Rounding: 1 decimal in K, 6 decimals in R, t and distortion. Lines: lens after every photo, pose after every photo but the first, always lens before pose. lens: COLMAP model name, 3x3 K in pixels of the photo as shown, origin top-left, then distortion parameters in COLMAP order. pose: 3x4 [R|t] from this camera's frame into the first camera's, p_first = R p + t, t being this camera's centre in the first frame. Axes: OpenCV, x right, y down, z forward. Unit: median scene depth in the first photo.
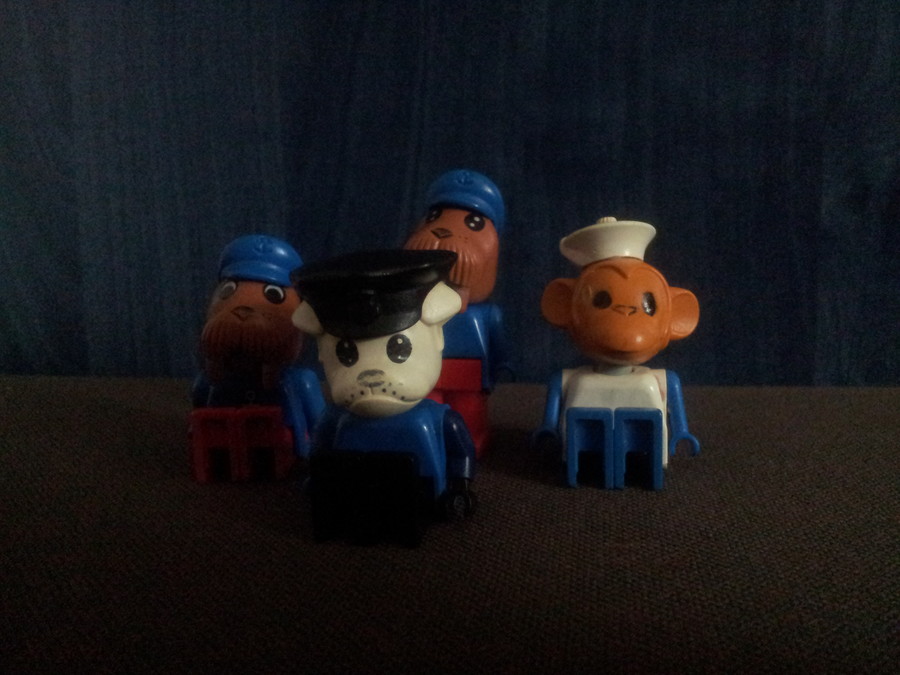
lens RADIAL K [[807.8, 0, 450.0], [0, 807.8, 337.5], [0, 0, 1]] dist [-0.001741, -0.001978]
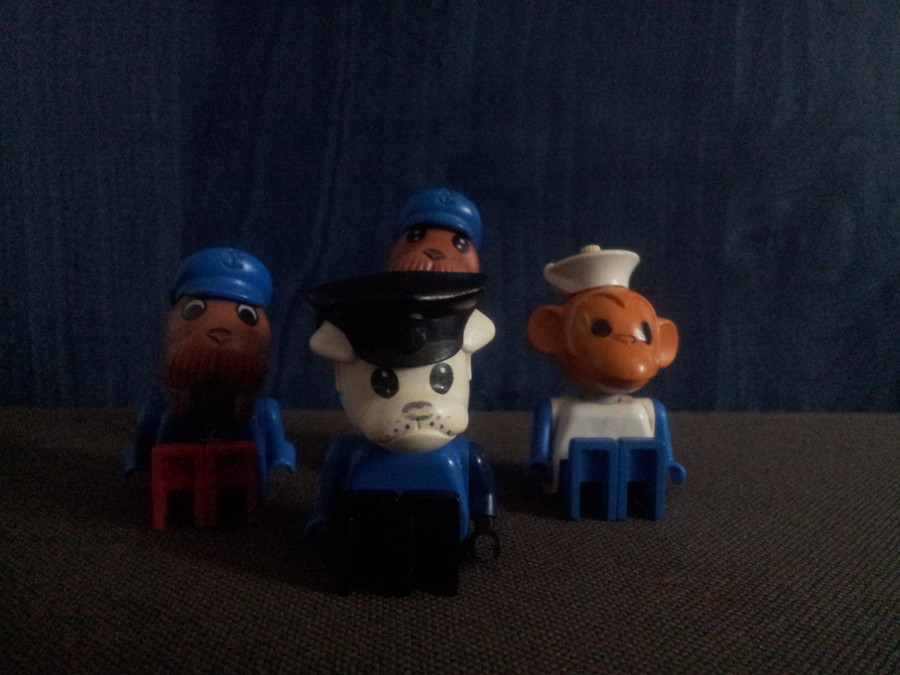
lens RADIAL K [[807.8, 0, 450.0], [0, 807.8, 337.5], [0, 0, 1]] dist [-0.001741, -0.001978]
pose [[0.969402, 0.015064, 0.245016, -0.227086], [-0.008196, 0.999545, -0.029026, -0.004834], [-0.245342, 0.026129, 0.969084, 0.084330]]
